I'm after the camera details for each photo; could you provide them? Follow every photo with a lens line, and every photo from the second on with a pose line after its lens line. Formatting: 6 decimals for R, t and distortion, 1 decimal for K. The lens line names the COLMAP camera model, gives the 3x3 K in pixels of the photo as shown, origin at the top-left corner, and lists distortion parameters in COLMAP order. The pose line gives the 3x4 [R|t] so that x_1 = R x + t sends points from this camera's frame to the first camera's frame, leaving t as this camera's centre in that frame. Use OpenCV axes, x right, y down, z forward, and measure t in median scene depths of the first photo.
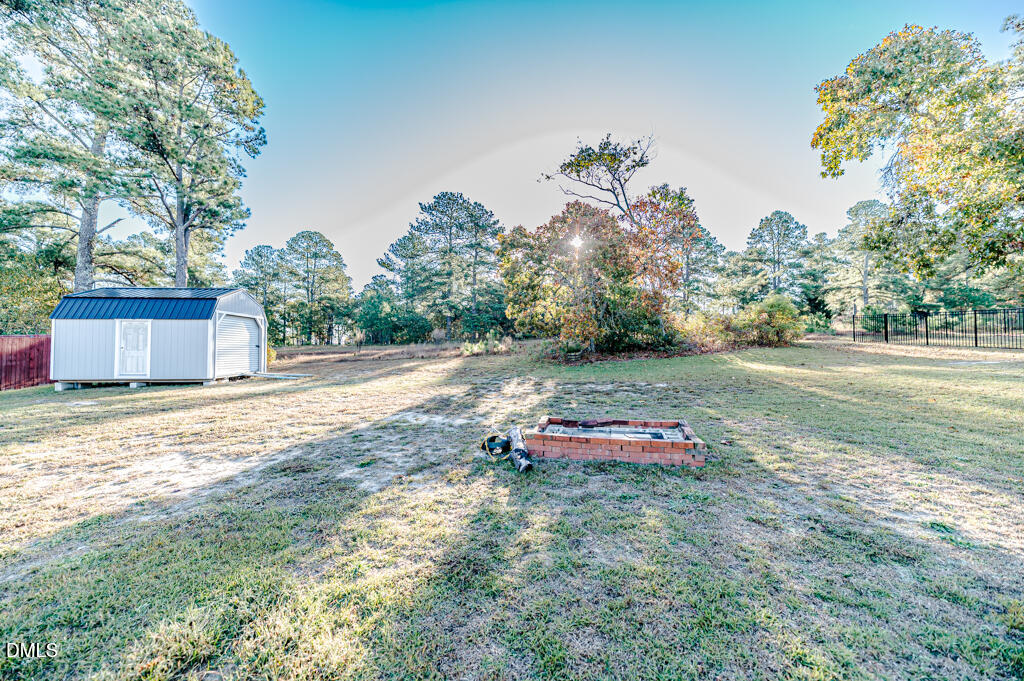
lens RADIAL K [[409.6, 0, 509.6], [0, 409.6, 337.5], [0, 0, 1]] dist [0.000336, -0.000391]
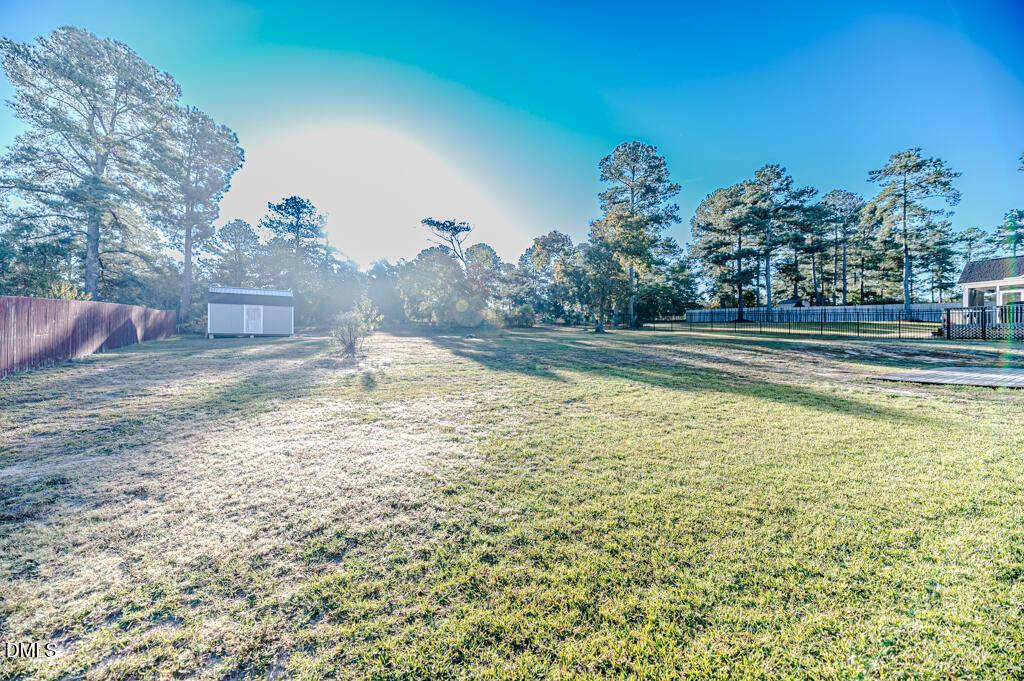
lens RADIAL K [[409.6, 0, 509.6], [0, 409.6, 337.5], [0, 0, 1]] dist [0.000336, -0.000391]
pose [[0.878480, 0.006653, 0.477733, -0.370200], [-0.018662, 0.999618, 0.020395, 0.025823], [-0.477414, -0.026832, 0.878269, -0.704922]]
